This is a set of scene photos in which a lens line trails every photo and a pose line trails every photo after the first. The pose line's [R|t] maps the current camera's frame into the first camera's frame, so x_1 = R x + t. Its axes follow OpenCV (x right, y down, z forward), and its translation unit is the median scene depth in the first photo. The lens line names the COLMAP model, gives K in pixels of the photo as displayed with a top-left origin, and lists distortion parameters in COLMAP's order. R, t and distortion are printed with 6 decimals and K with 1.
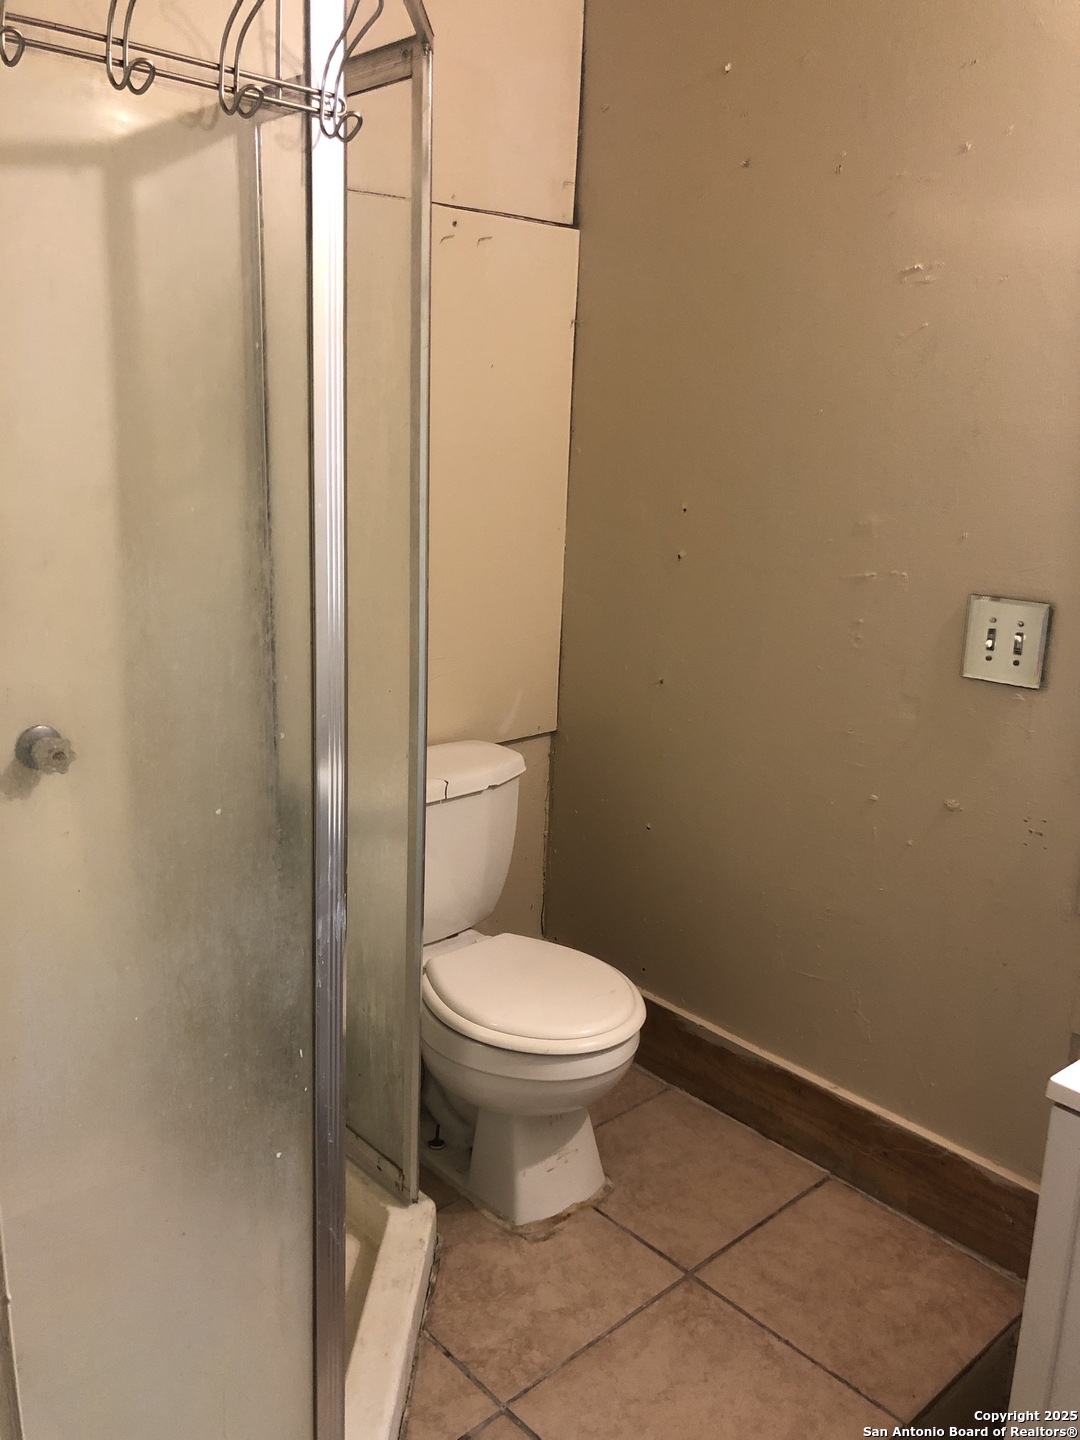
lens RADIAL K [[1188.0, 0, 540.0], [0, 1188.0, 720.0], [0, 0, 1]] dist [0.007001, 0.016430]
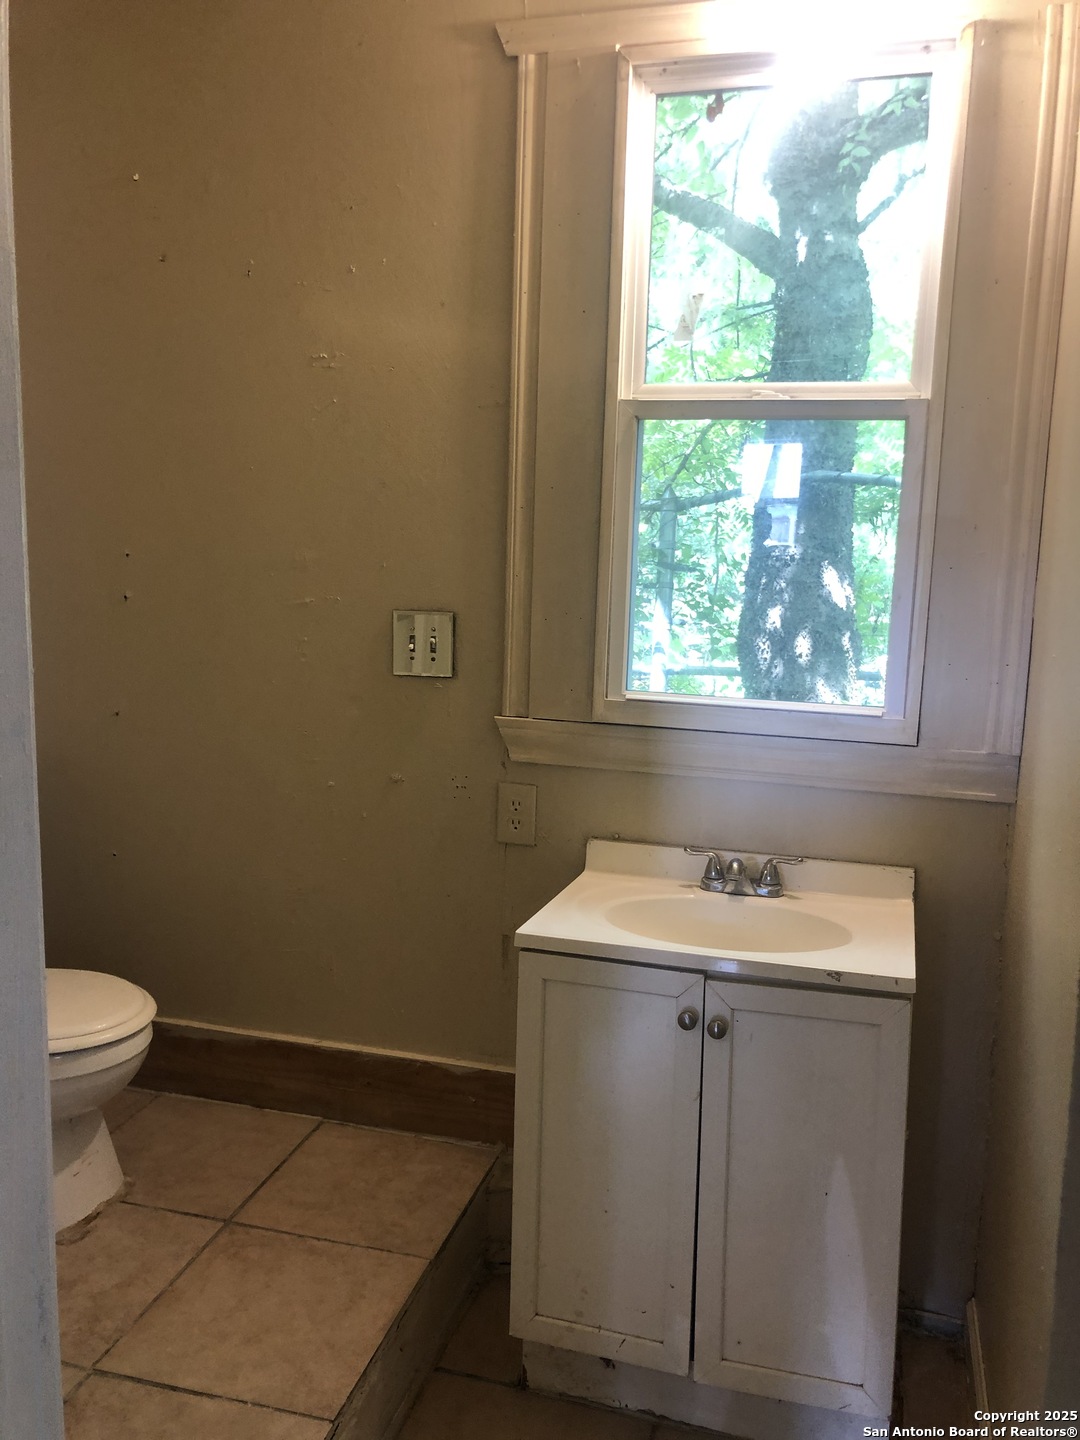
lens RADIAL K [[1188.6, 0, 540.0], [0, 1188.6, 720.0], [0, 0, 1]] dist [0.060937, 0.000154]
pose [[0.845701, -0.080383, 0.527568, -0.184916], [0.120999, 0.991727, -0.042859, 0.083699], [-0.519759, 0.100081, 0.848431, -0.155586]]
